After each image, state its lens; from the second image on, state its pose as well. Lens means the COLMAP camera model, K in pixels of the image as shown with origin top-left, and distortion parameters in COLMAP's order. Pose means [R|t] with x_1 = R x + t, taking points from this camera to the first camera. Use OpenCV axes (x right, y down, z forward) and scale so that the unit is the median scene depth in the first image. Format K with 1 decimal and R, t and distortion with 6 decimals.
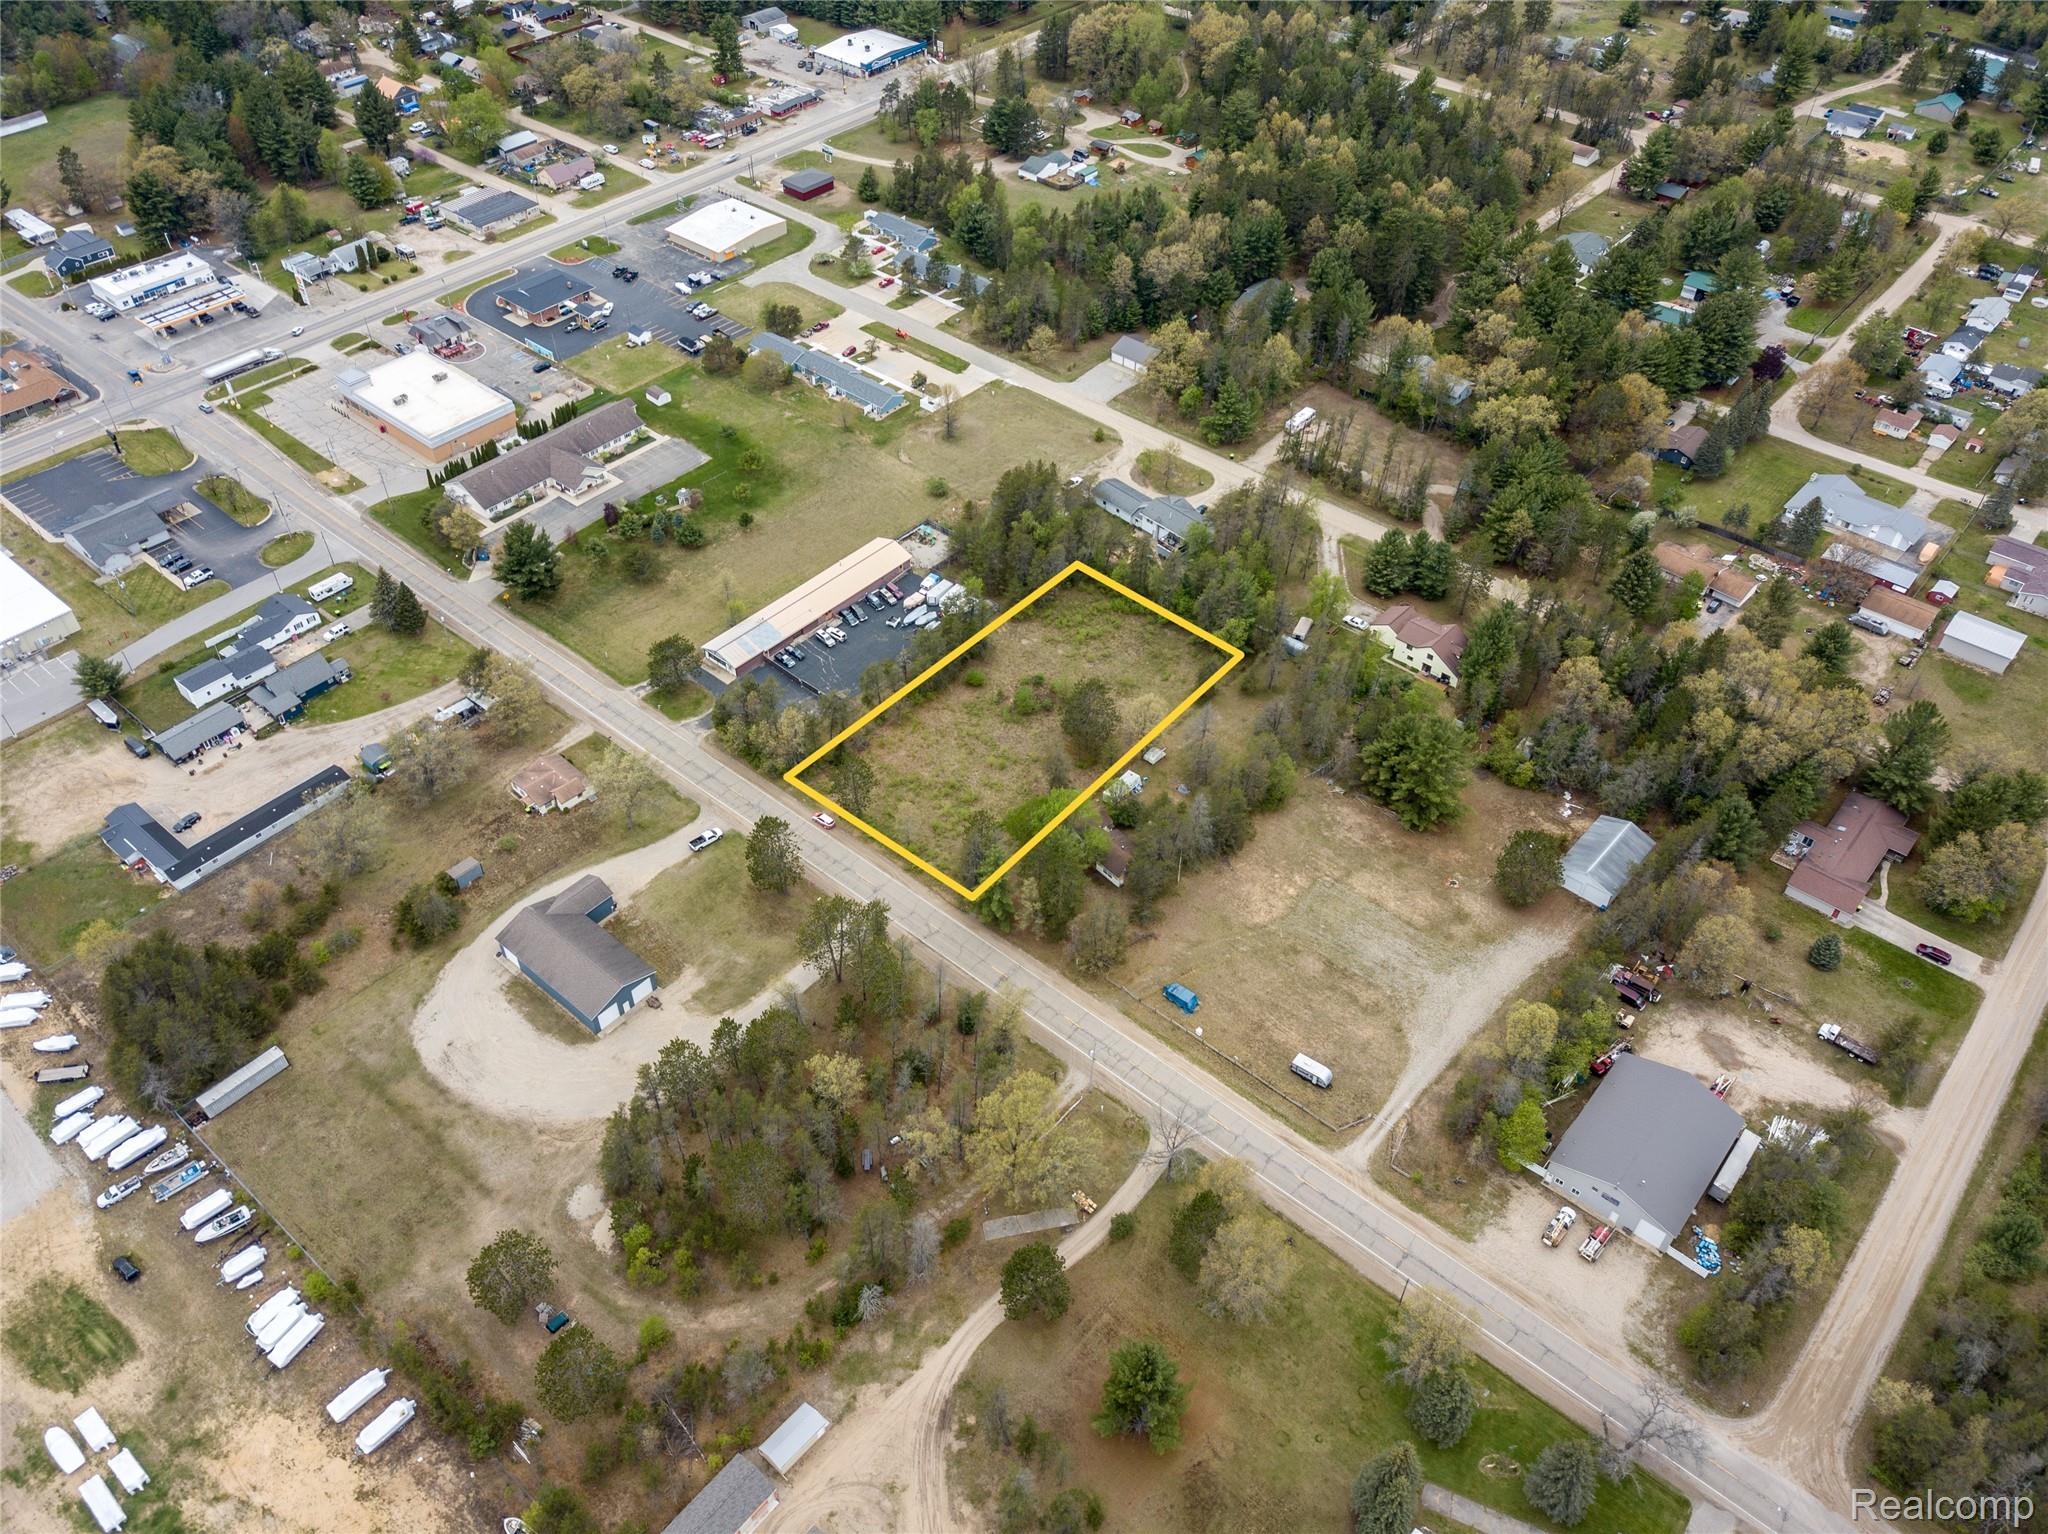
lens RADIAL K [[1550.4, 0, 1022.3], [0, 1550.4, 778.2], [0, 0, 1]] dist [0.026861, 0.005797]
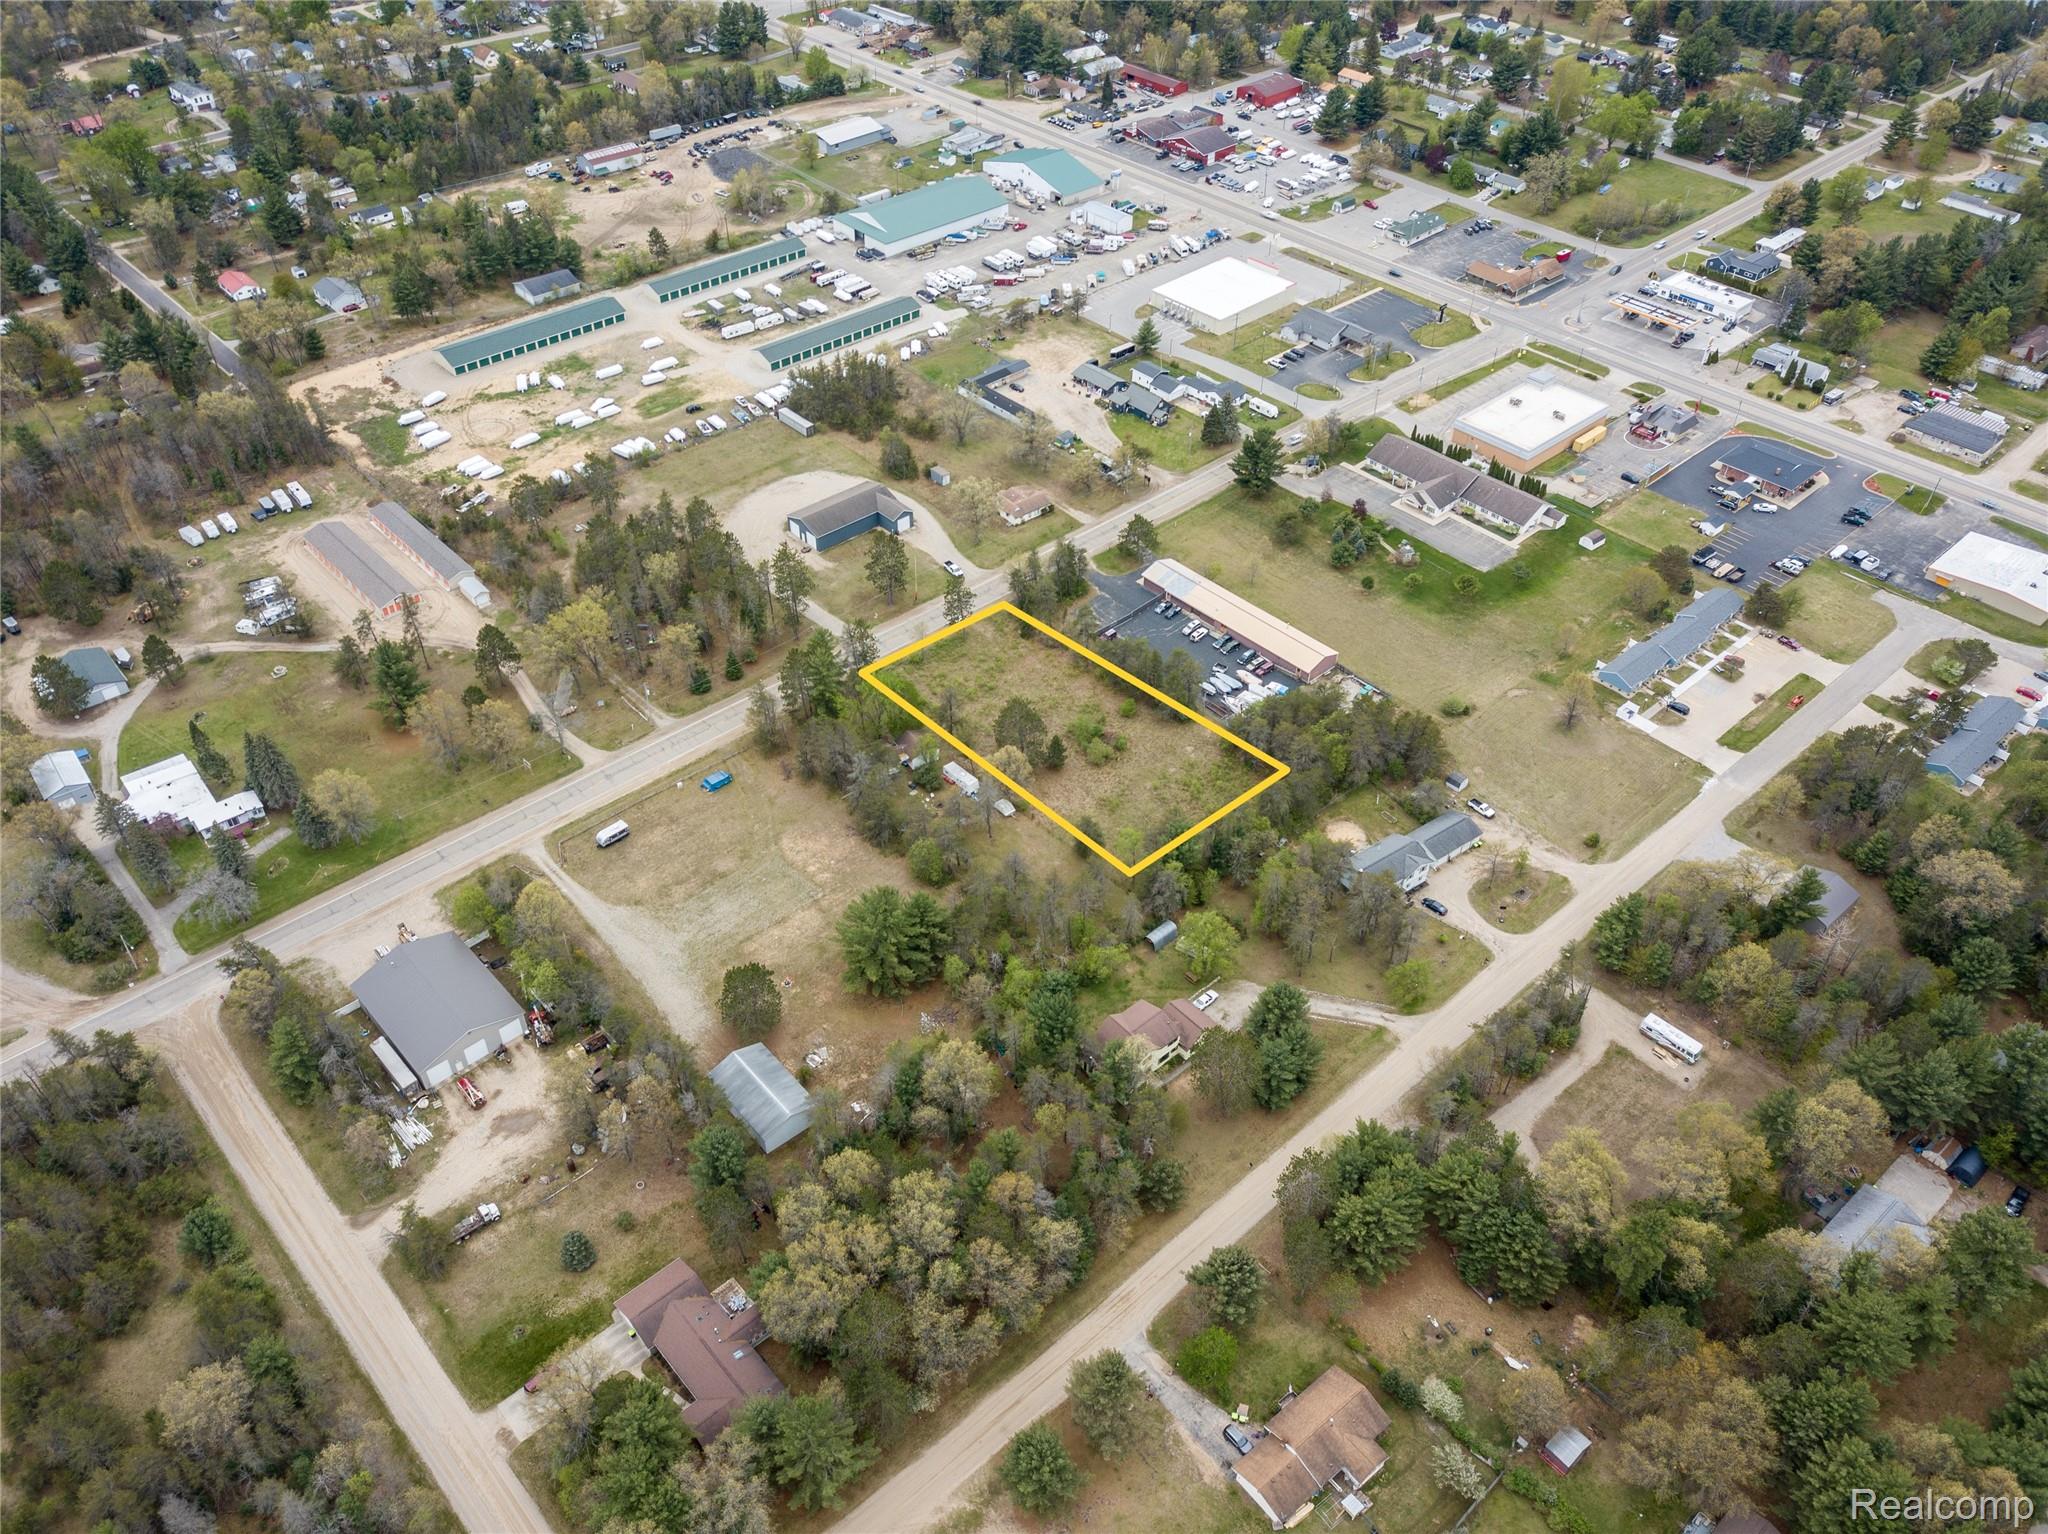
lens RADIAL K [[1550.4, 0, 1022.3], [0, 1550.4, 778.2], [0, 0, 1]] dist [0.026861, 0.005797]
pose [[-0.126463, 0.646740, -0.752153, 0.686484], [-0.692803, 0.485087, 0.533586, -0.472441], [0.709951, 0.588573, 0.386718, 0.474431]]
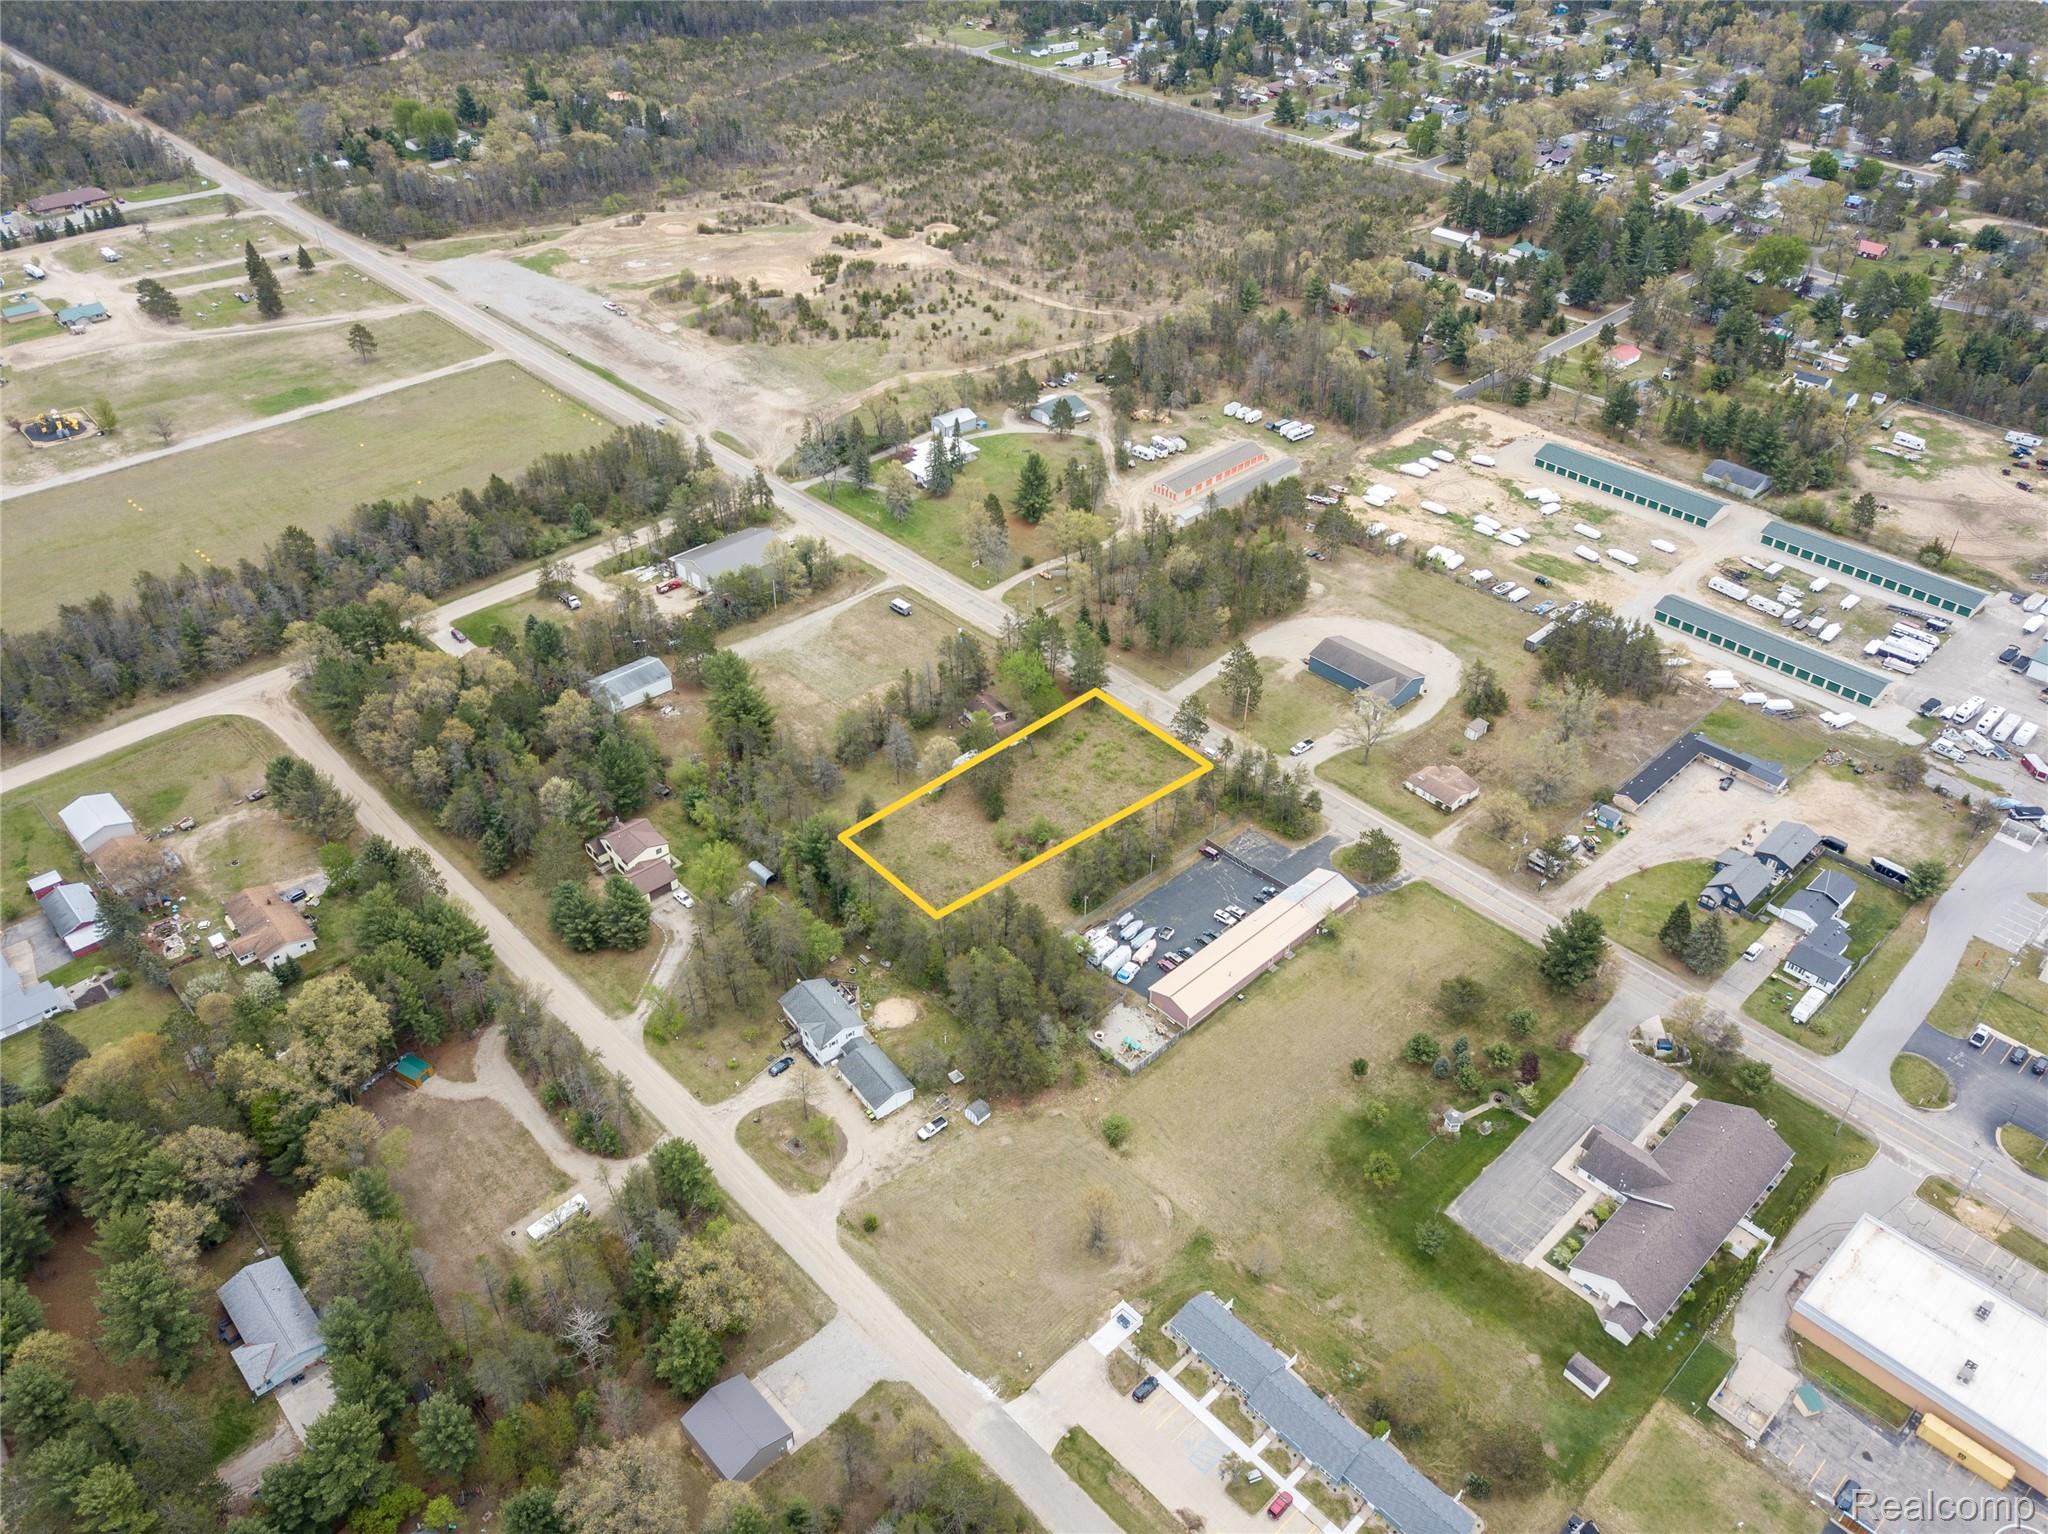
lens RADIAL K [[1550.4, 0, 1022.3], [0, 1550.4, 778.2], [0, 0, 1]] dist [0.026861, 0.005797]
pose [[-0.994895, -0.075739, 0.066685, -0.045577], [0.053807, 0.160899, 0.985503, -0.923955], [-0.085370, 0.984061, -0.156002, 0.935016]]
